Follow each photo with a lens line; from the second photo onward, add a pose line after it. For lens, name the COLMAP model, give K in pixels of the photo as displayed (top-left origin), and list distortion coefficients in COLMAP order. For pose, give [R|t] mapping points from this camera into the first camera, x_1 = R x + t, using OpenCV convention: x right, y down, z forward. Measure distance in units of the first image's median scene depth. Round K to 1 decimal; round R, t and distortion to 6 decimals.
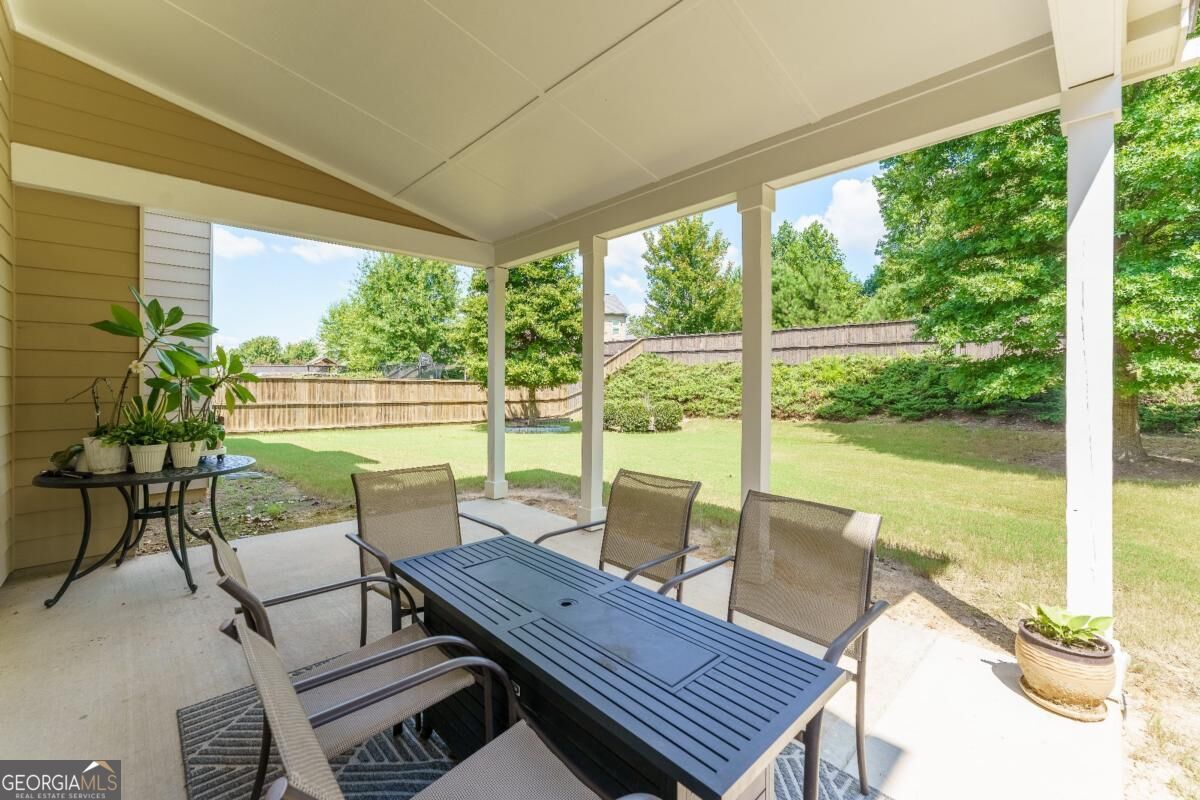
lens RADIAL K [[492.7, 0, 596.7], [0, 492.7, 377.0], [0, 0, 1]] dist [0.000748, -0.000208]
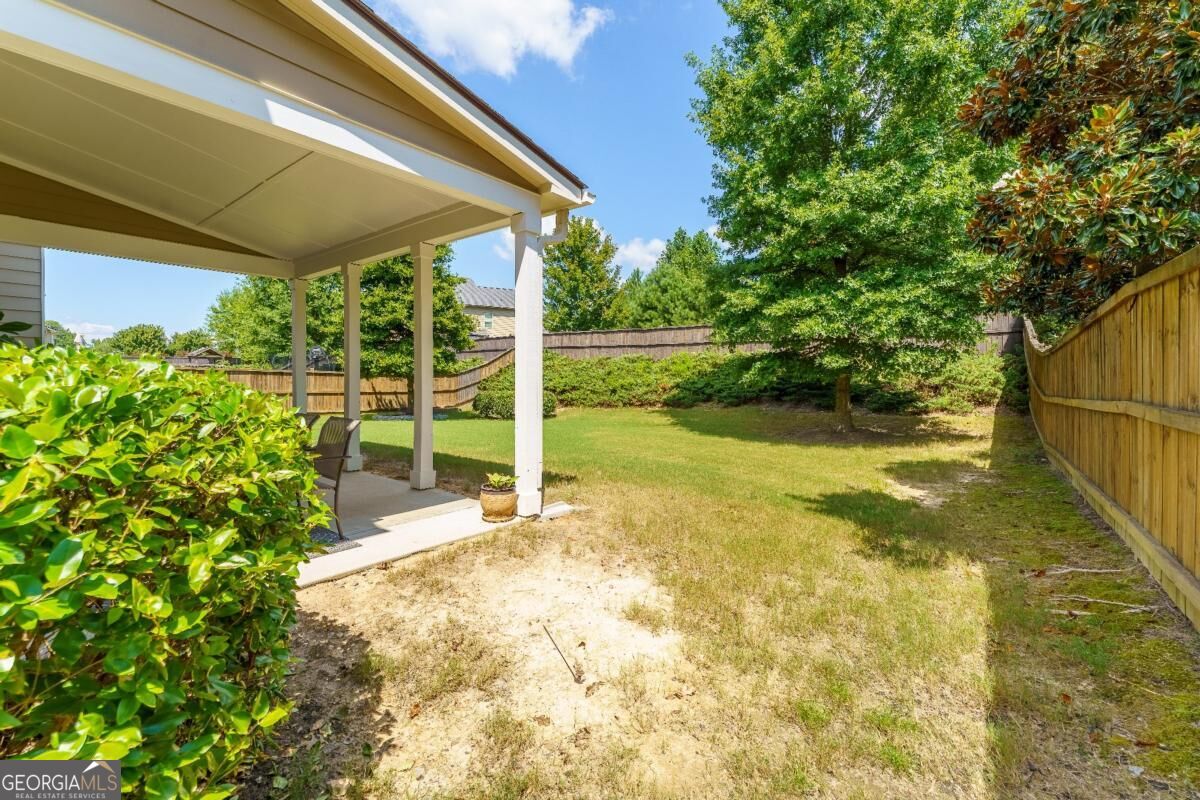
lens RADIAL K [[492.7, 0, 596.7], [0, 492.7, 377.0], [0, 0, 1]] dist [0.000748, -0.000208]
pose [[0.989644, 0.003388, 0.143506, 0.083804], [-0.004813, 0.999942, 0.009585, 0.004028], [-0.143466, -0.010176, 0.989603, -0.085349]]
